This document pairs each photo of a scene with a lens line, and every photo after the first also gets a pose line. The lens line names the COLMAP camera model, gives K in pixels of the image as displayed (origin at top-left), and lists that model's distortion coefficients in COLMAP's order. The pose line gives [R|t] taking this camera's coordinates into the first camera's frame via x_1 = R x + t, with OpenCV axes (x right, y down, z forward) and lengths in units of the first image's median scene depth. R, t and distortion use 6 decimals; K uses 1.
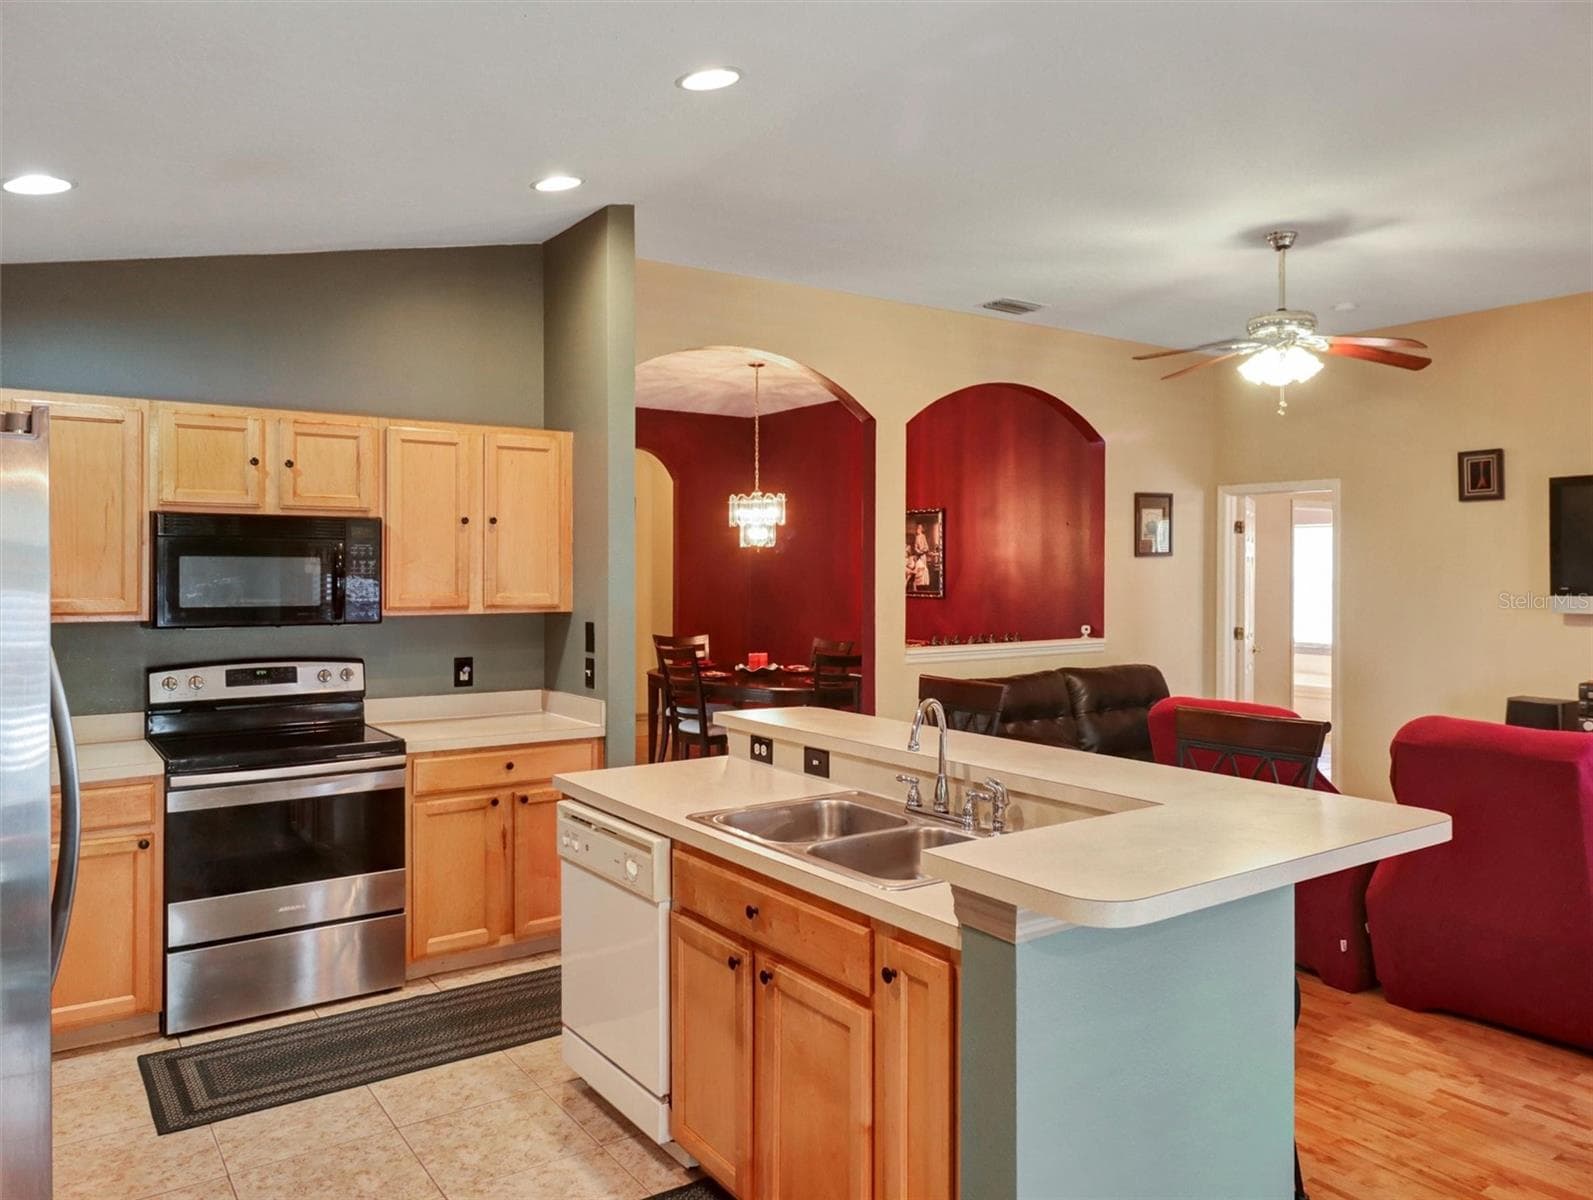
lens RADIAL K [[1117.9, 0, 809.2], [0, 1117.9, 589.7], [0, 0, 1]] dist [0.005009, -0.011694]
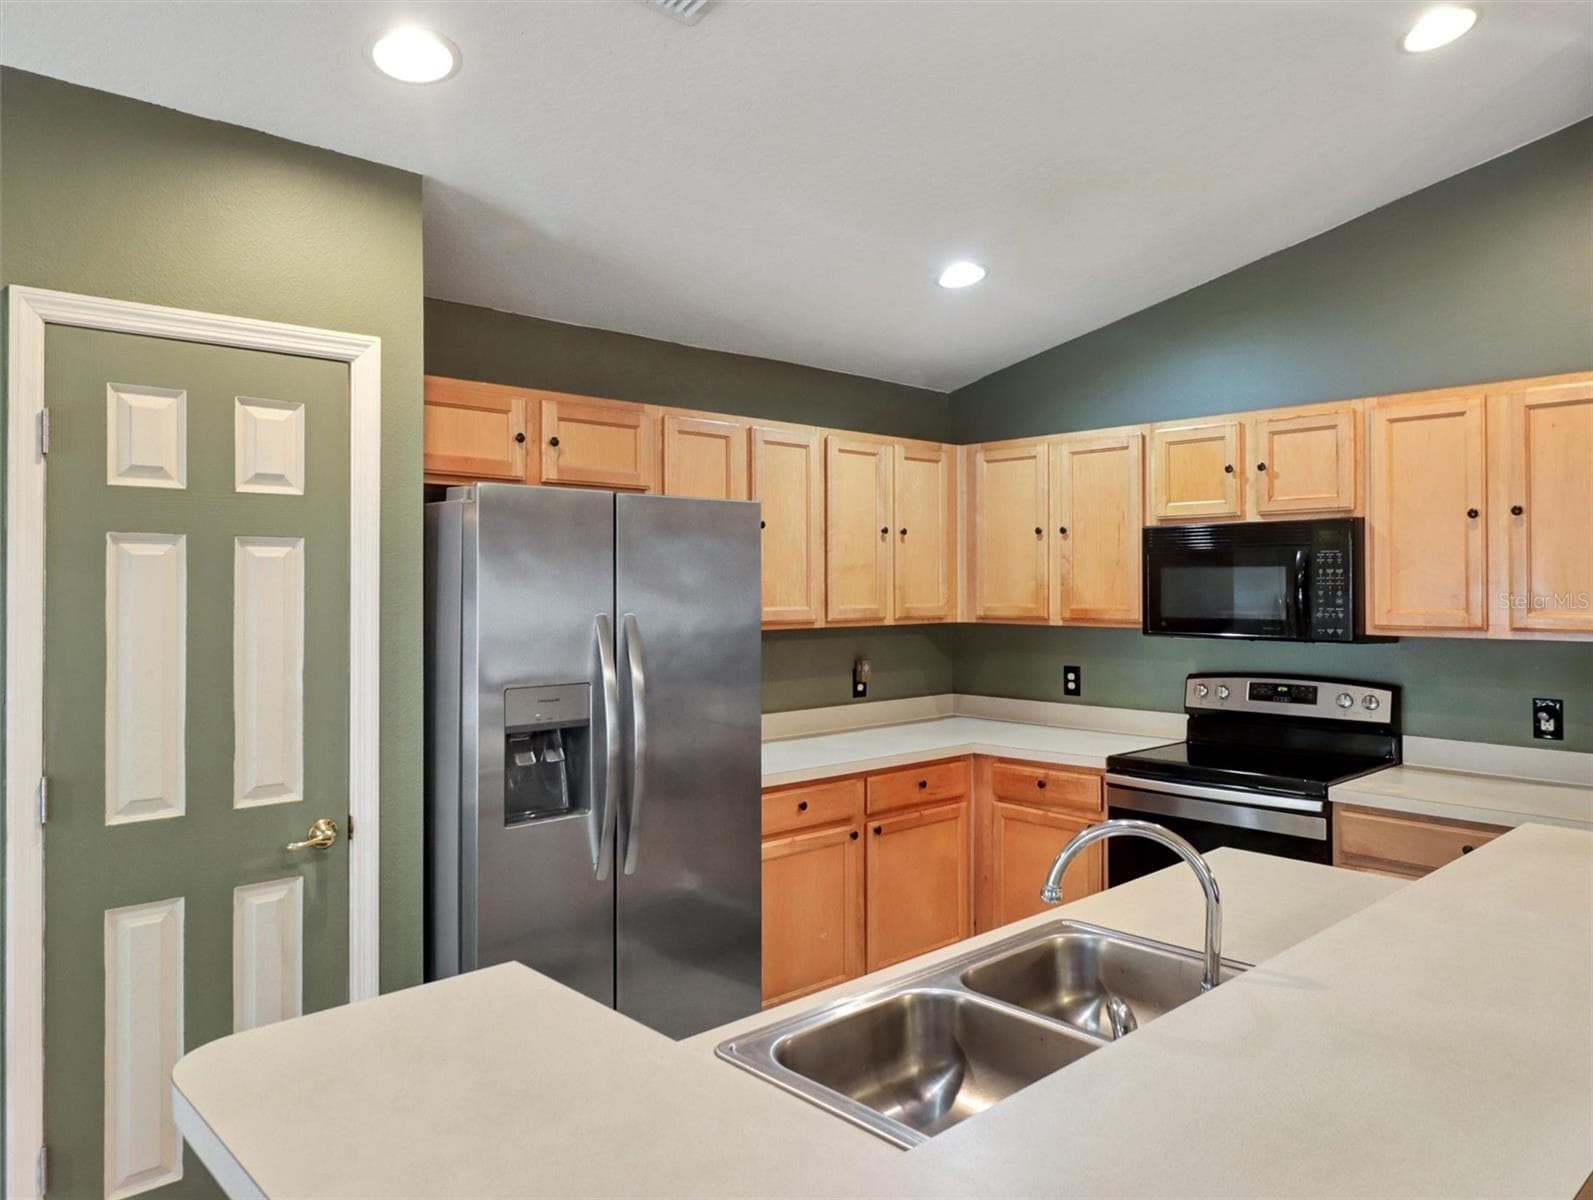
lens RADIAL K [[1117.9, 0, 798.8], [0, 1117.9, 591.9], [0, 0, 1]] dist [0.005009, -0.011694]
pose [[0.127323, 0.005490, -0.991846, 0.402203], [-0.009703, 0.999944, 0.004289, -0.008203], [0.991814, 0.009078, 0.127369, 0.487653]]
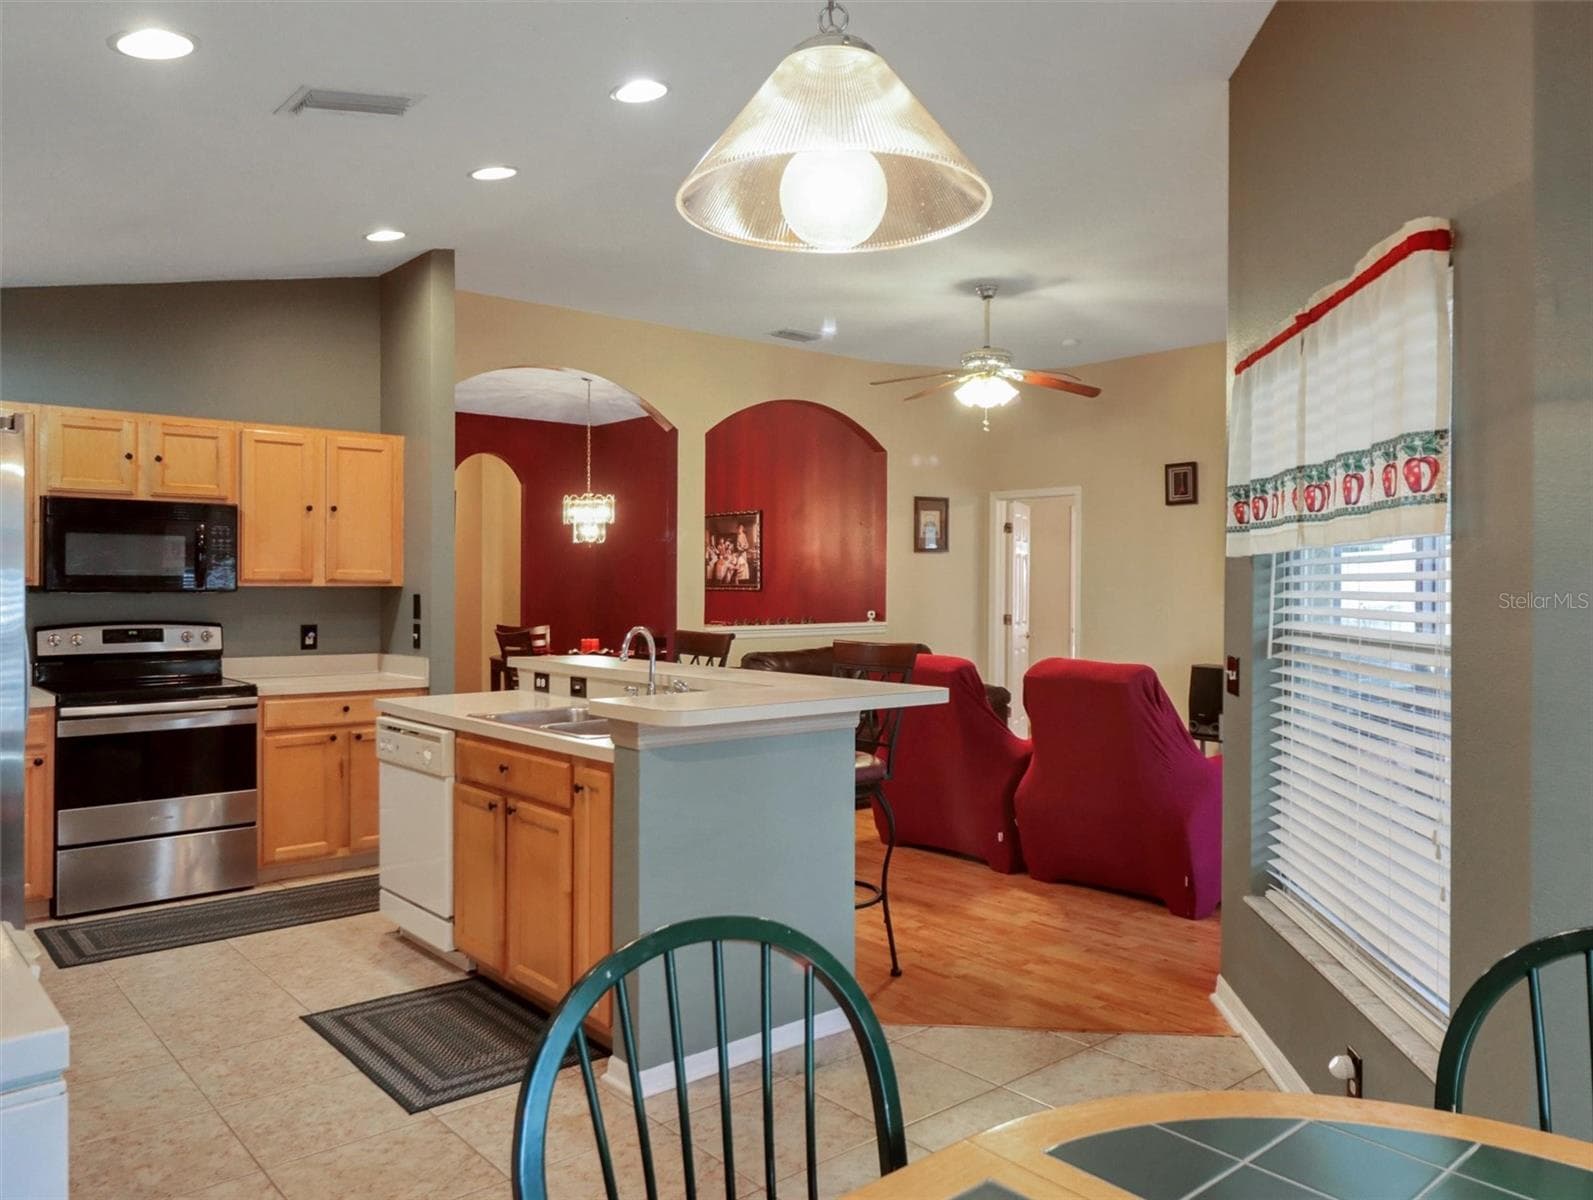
lens RADIAL K [[1117.9, 0, 782.4], [0, 1117.9, 599.1], [0, 0, 1]] dist [0.005009, -0.011694]
pose [[0.996049, 0.002432, 0.088770, 0.098300], [-0.002382, 0.999997, -0.000668, 0.037993], [-0.088771, 0.000453, 0.996052, -0.259089]]
